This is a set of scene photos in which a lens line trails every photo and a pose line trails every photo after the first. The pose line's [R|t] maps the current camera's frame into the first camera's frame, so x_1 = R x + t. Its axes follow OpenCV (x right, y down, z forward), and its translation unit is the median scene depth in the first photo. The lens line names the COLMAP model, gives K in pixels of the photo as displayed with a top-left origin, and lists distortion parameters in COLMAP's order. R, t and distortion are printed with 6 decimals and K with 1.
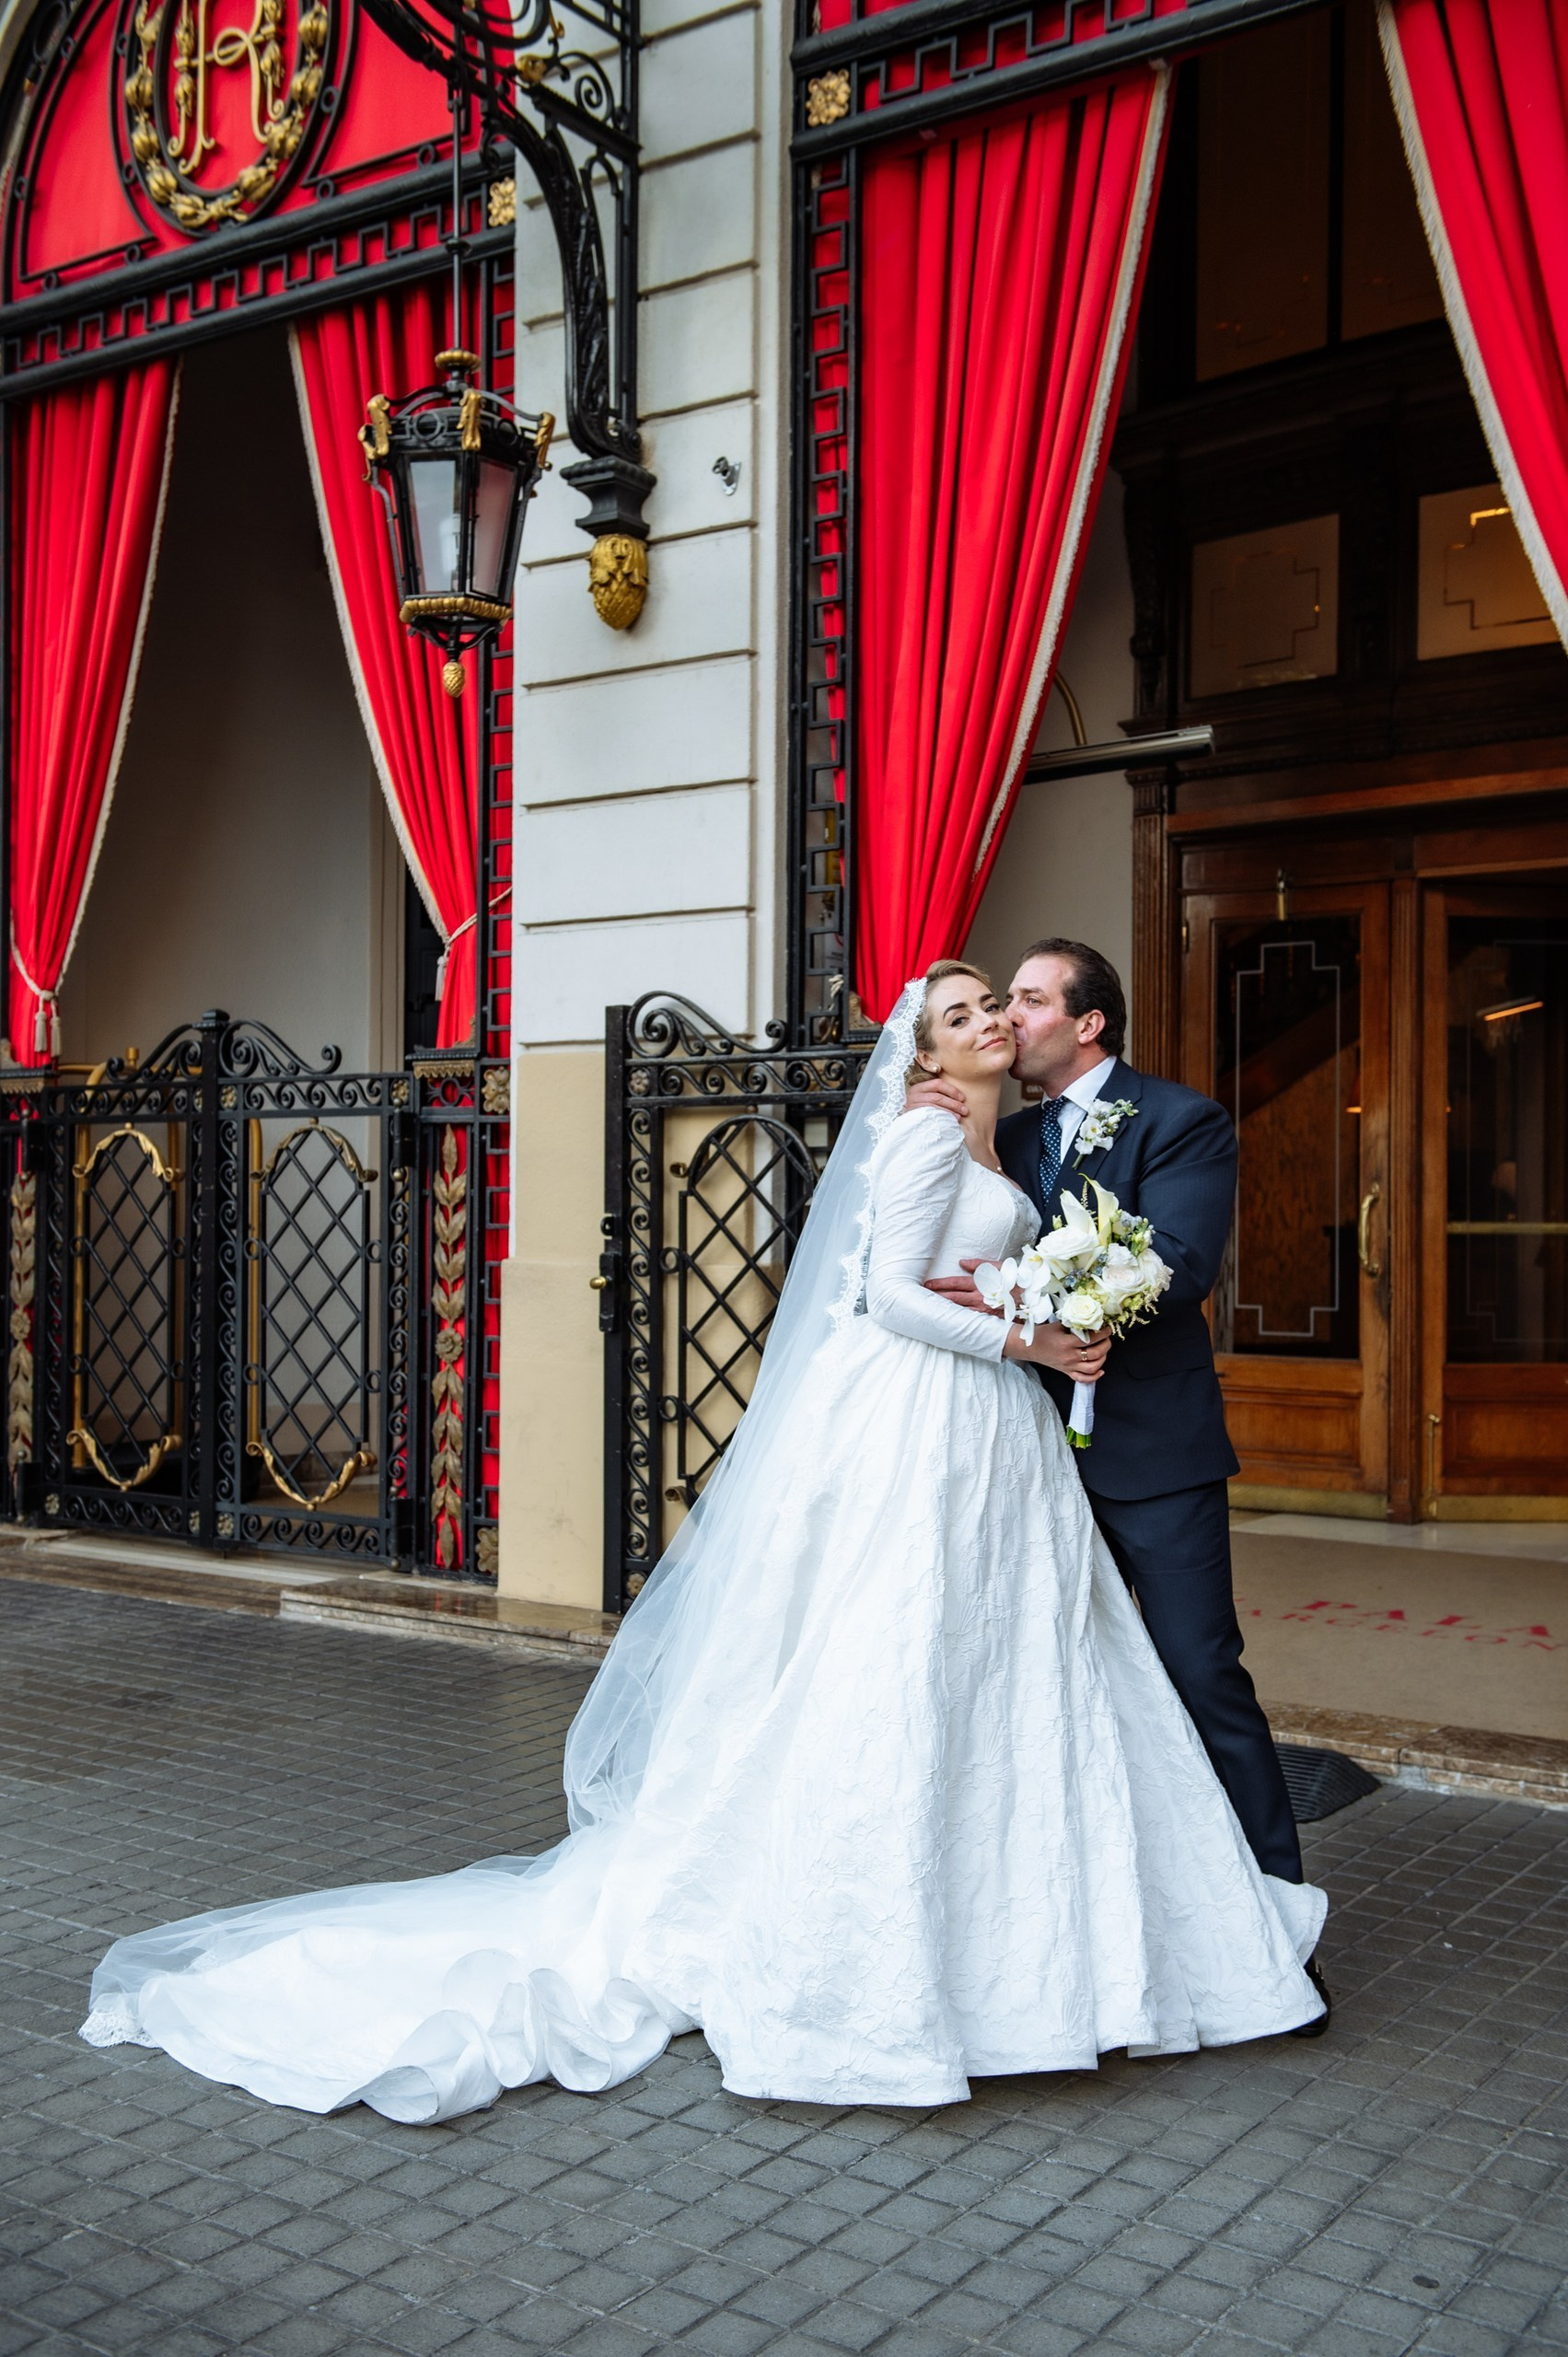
lens RADIAL K [[2434.9, 0, 774.4], [0, 2434.9, 1180.4], [0, 0, 1]] dist [0.050314, -0.000504]
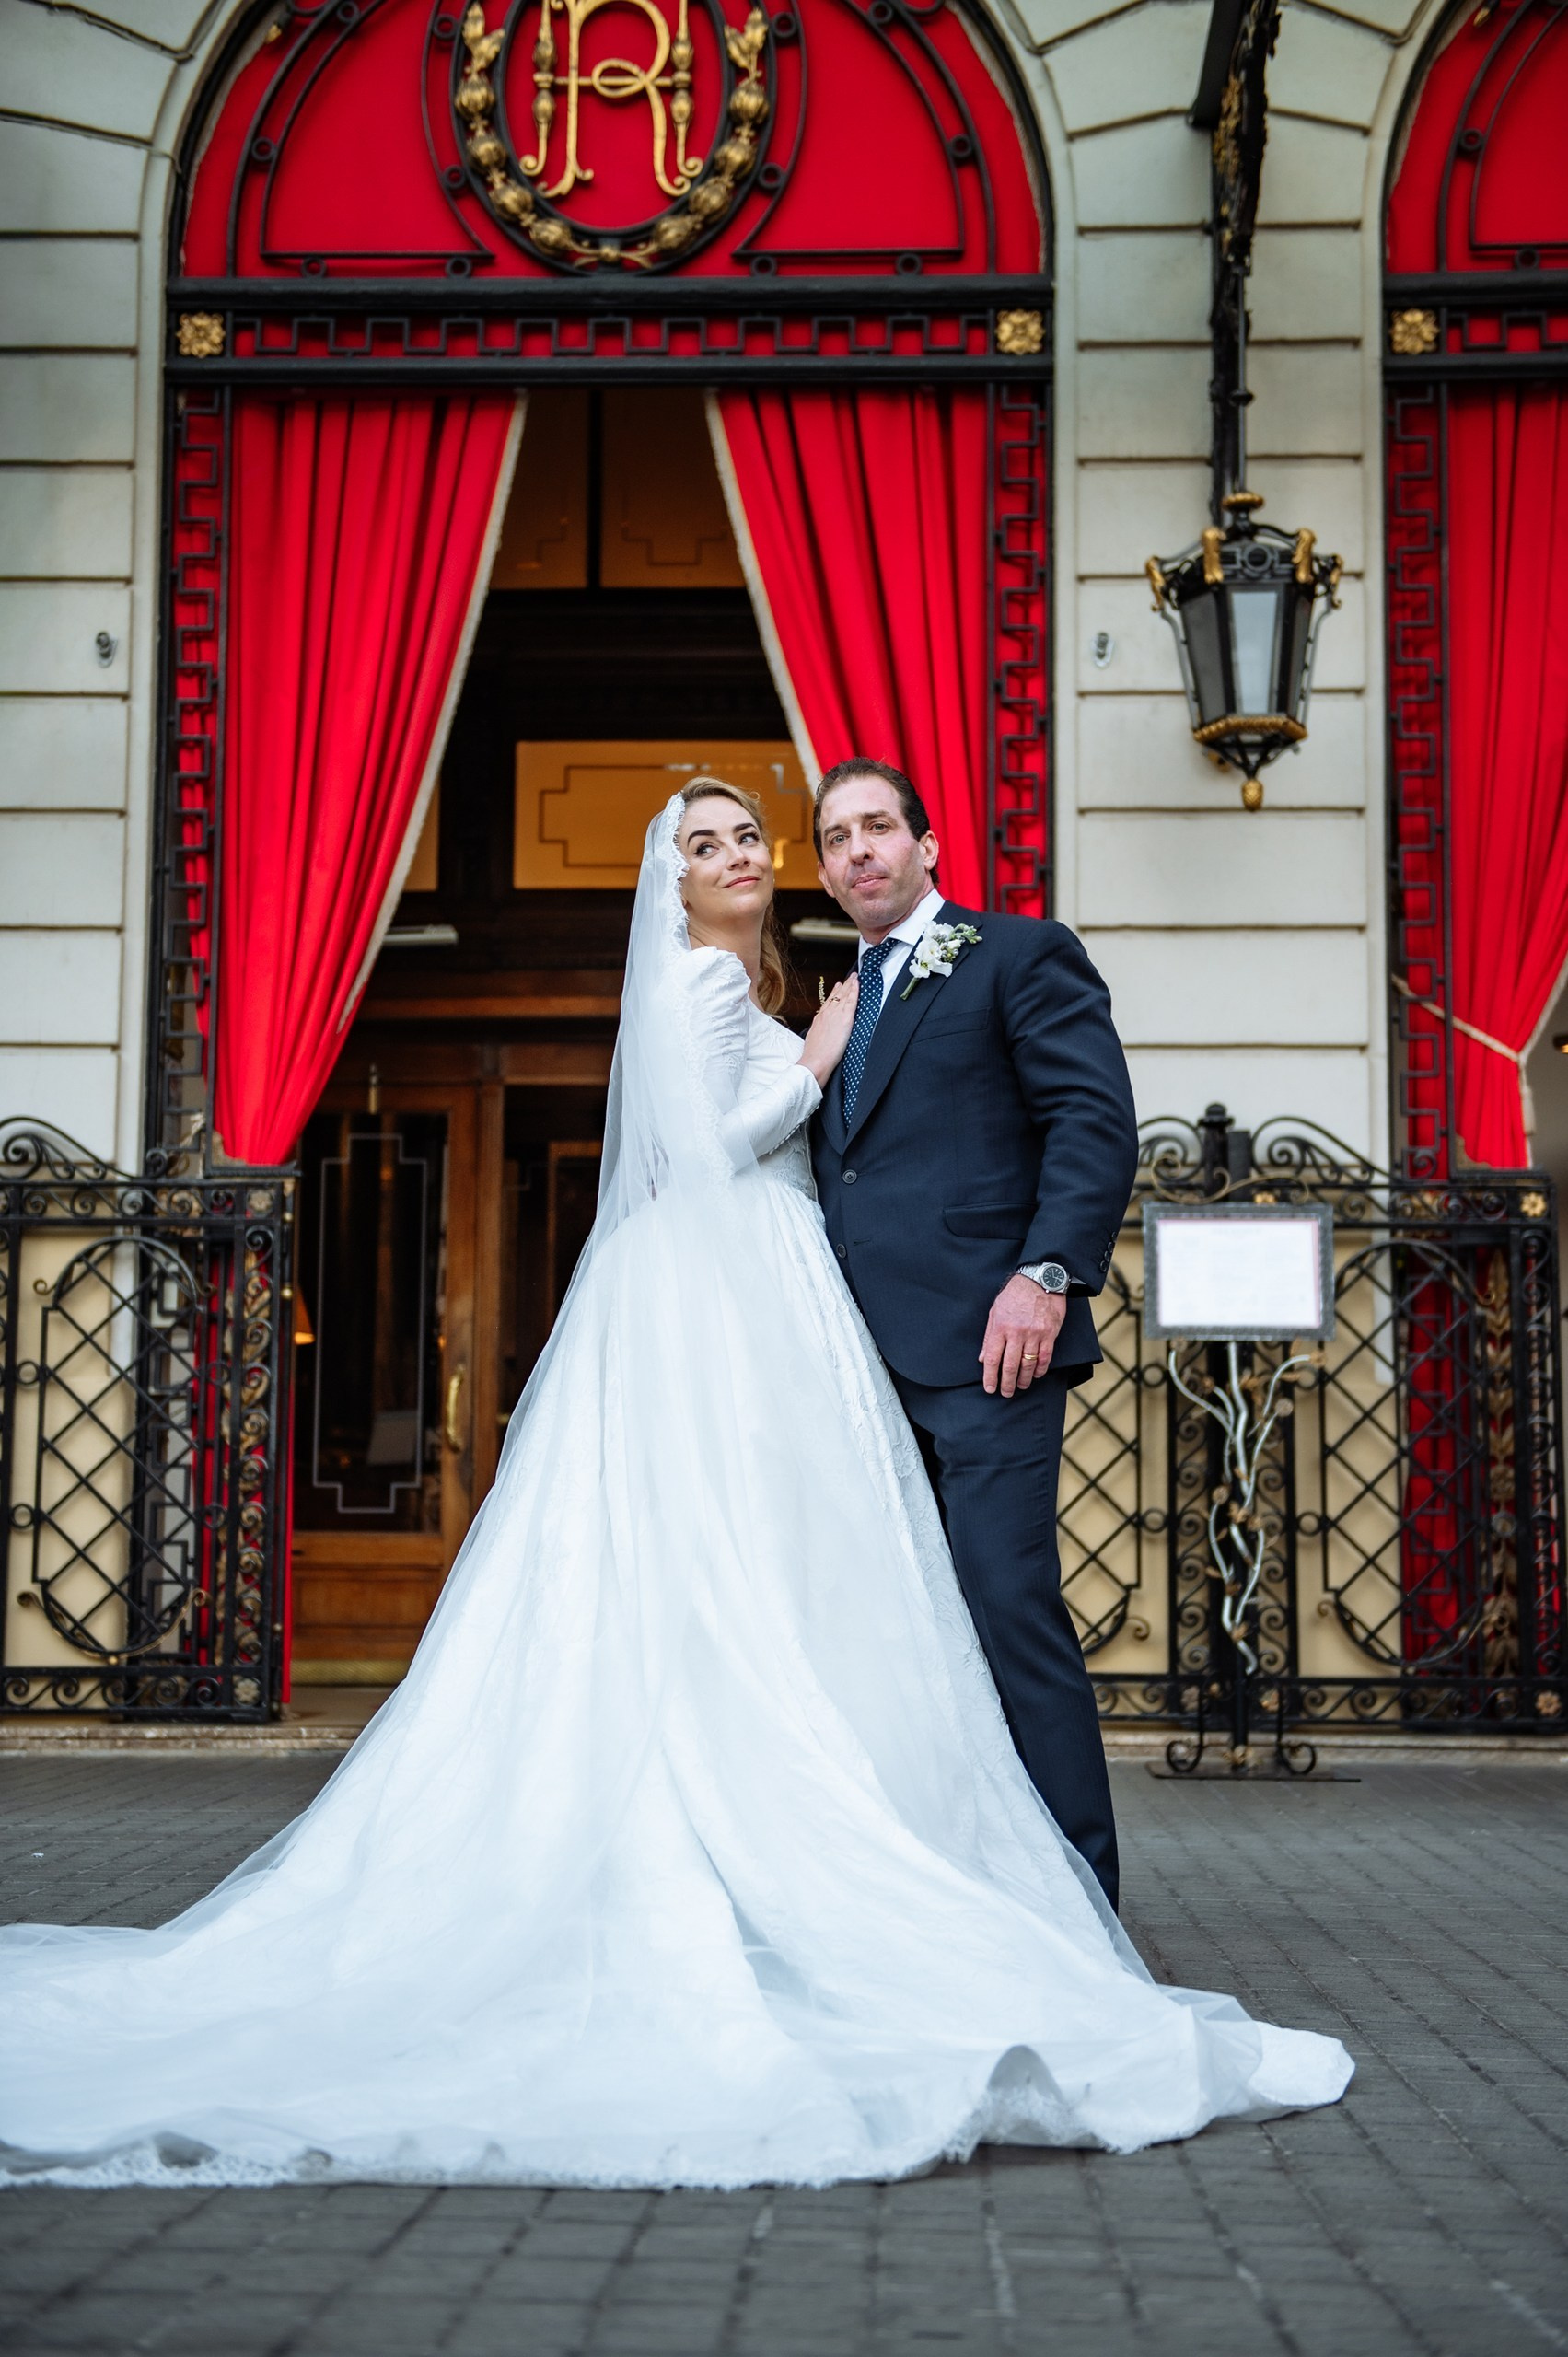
lens RADIAL K [[3220.9, 0, 781.5], [0, 3220.9, 1187.0], [0, 0, 1]] dist [0.126097, 0.006513]
pose [[0.833199, 0.070064, 0.548517, -0.534278], [-0.010079, 0.993700, -0.111618, 0.103999], [-0.552882, 0.087472, 0.828656, -0.330555]]
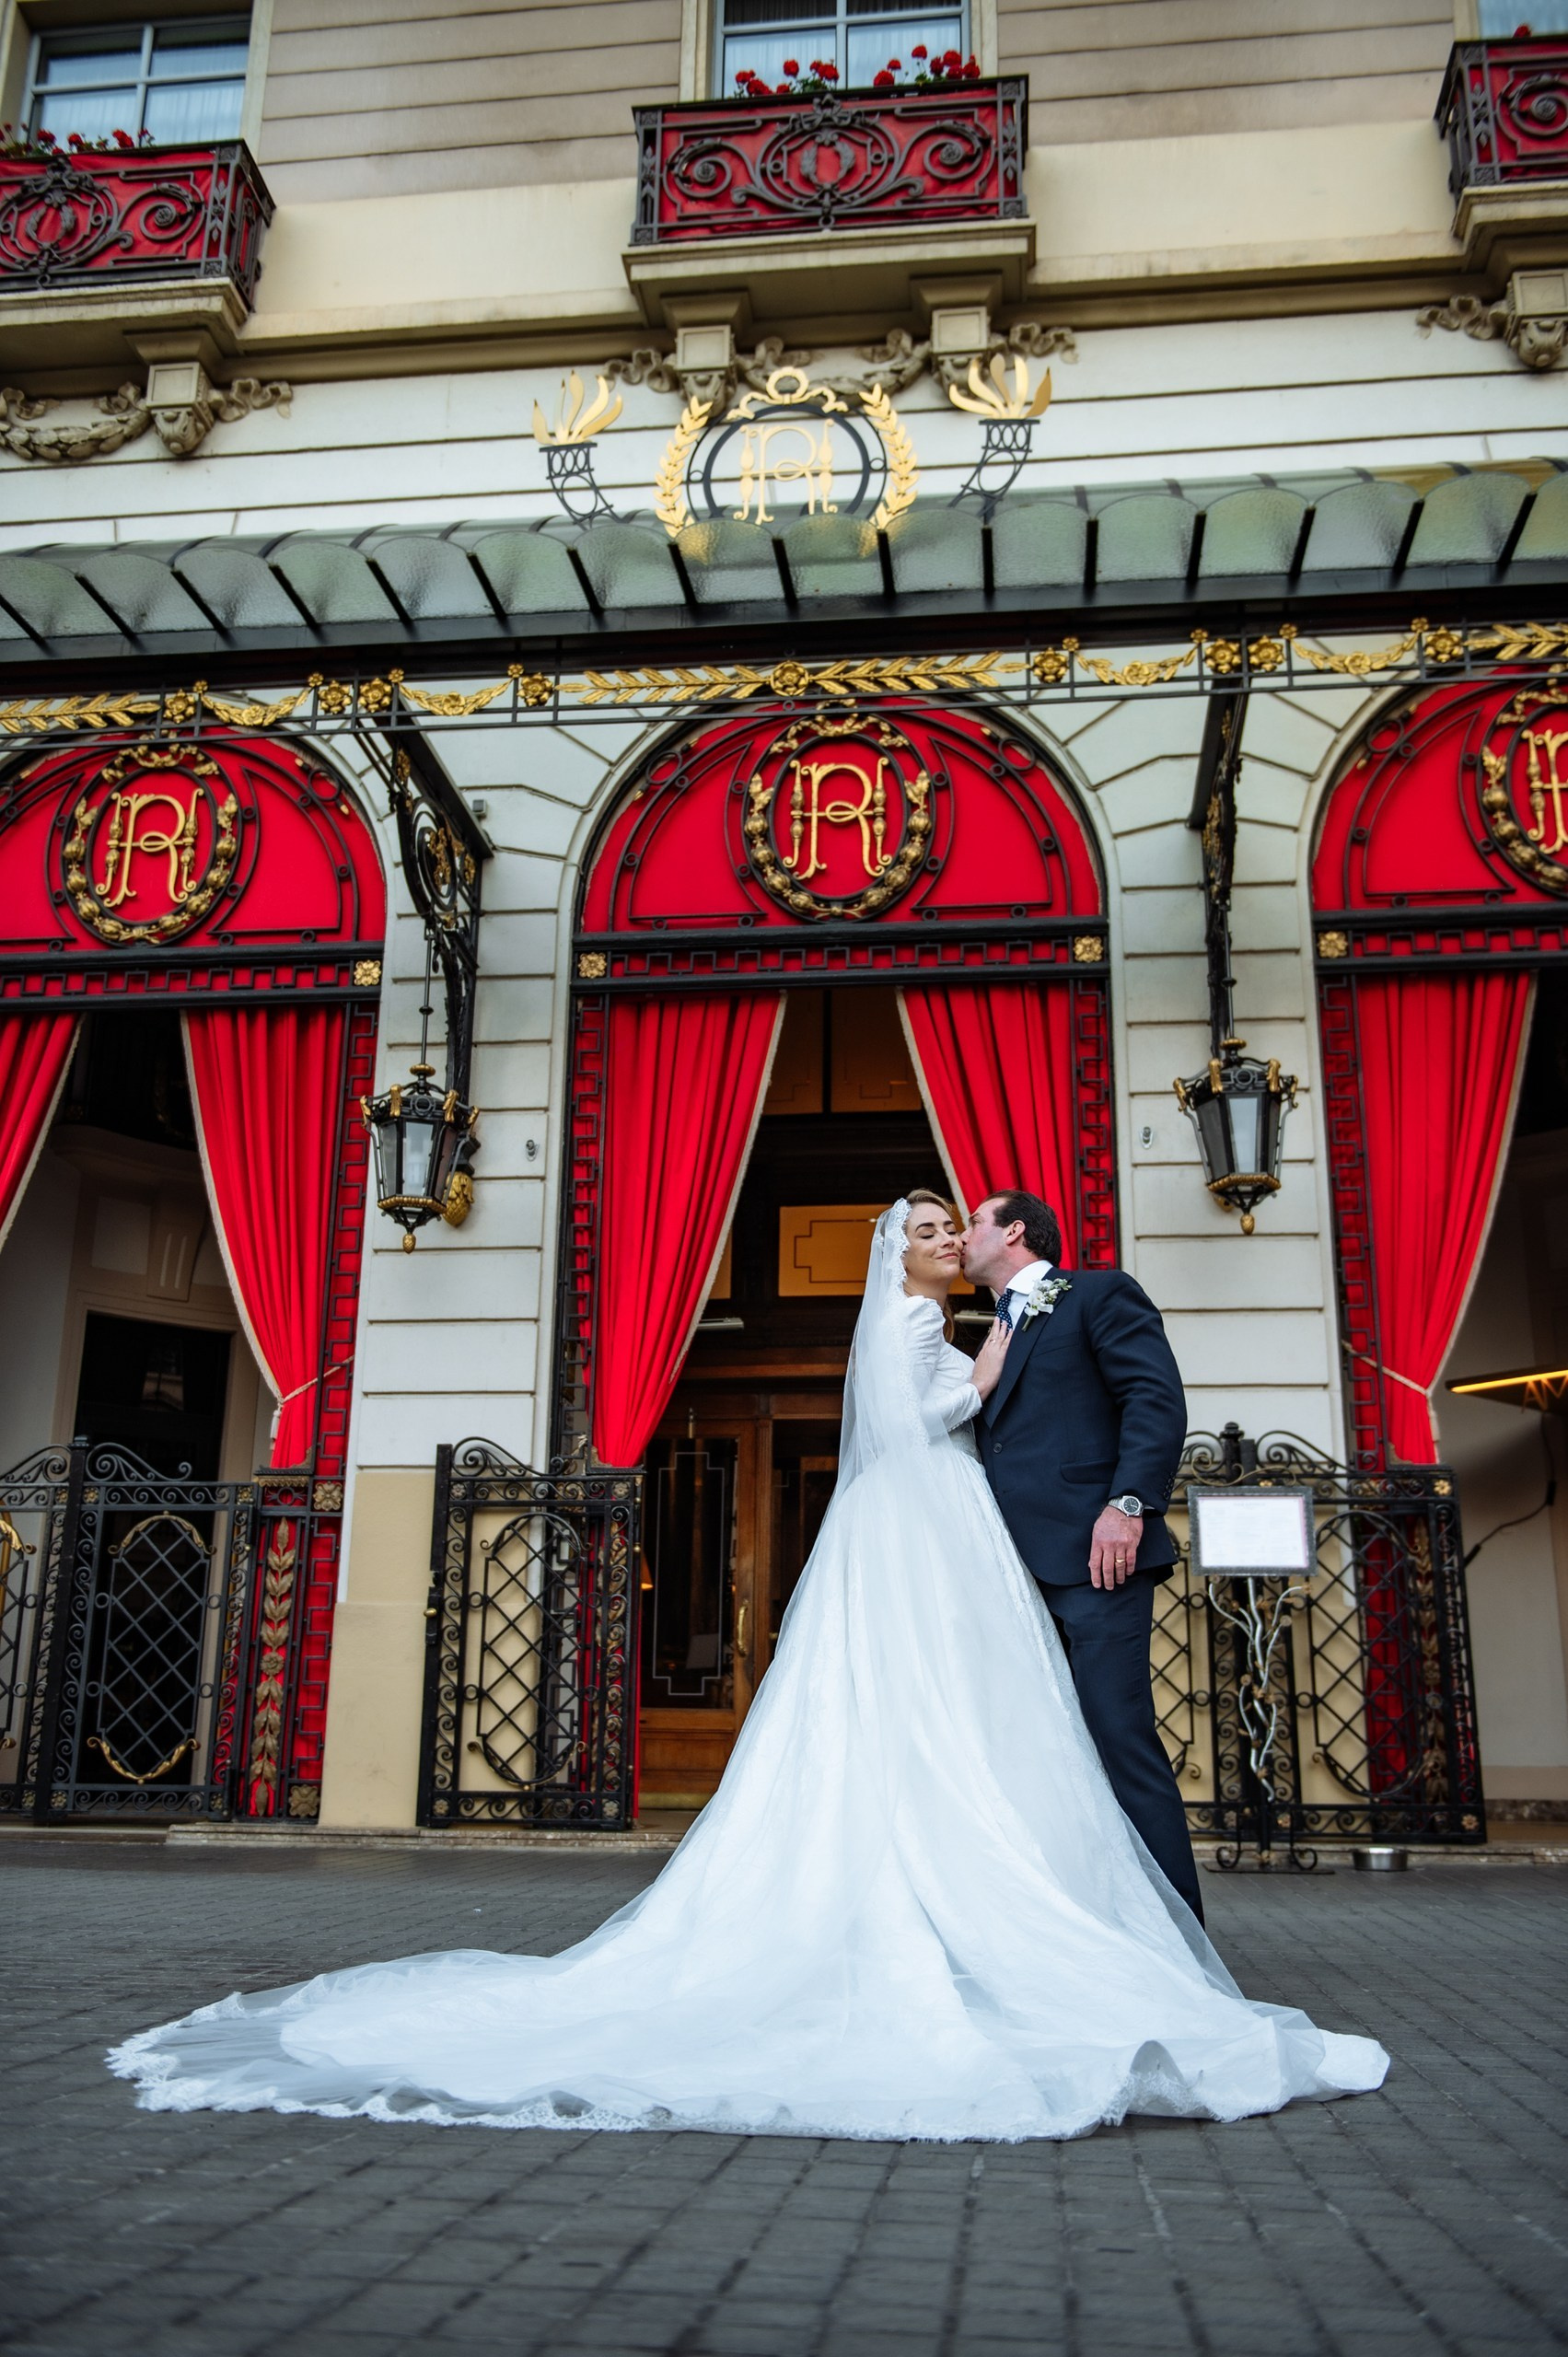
lens RADIAL K [[1987.2, 0, 786.2], [0, 1987.2, 1191.9], [0, 0, 1]] dist [0.001307, -0.001453]
pose [[0.873361, 0.139072, 0.466798, -0.519144], [-0.013678, 0.964996, -0.261909, 0.114030], [-0.486882, 0.222357, 0.844691, -0.295991]]
